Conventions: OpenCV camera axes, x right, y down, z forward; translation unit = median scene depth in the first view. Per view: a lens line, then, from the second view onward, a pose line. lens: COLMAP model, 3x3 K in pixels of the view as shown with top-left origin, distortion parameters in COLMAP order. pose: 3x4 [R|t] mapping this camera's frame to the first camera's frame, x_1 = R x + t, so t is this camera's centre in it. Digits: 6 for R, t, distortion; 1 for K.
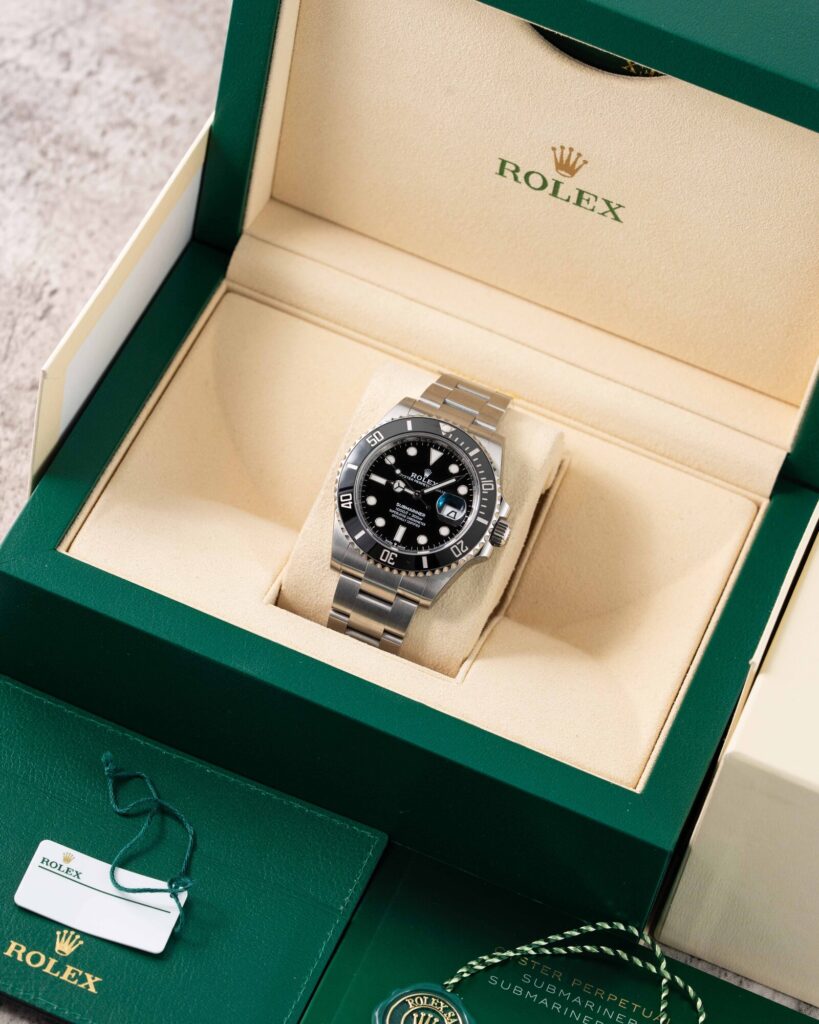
lens RADIAL K [[4586.3, 0, 410.0], [0, 4586.3, 512.6], [0, 0, 1]] dist [-0.106599, 0.000000]
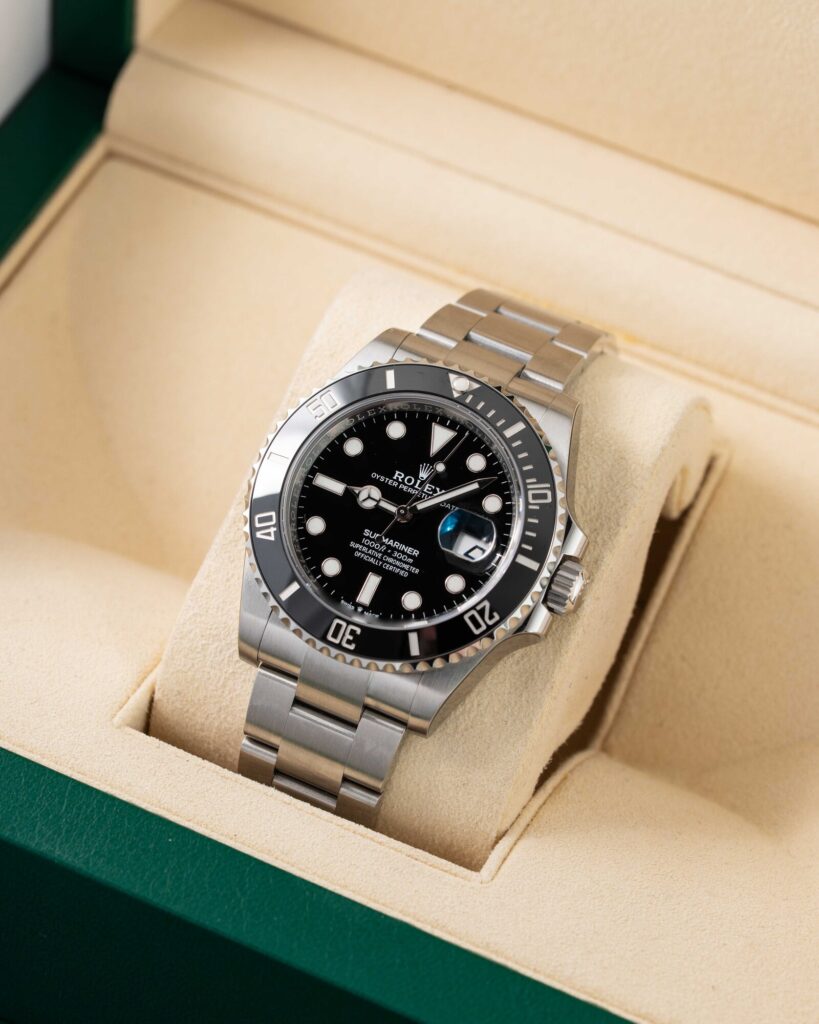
lens RADIAL K [[4586.3, 0, 408.1], [0, 4586.3, 509.1], [0, 0, 1]] dist [-0.106599, 0.000000]
pose [[0.993683, -0.007158, -0.111995, 0.059341], [0.003213, 0.999369, -0.035360, 0.013737], [0.112177, 0.034777, 0.993079, 0.488746]]
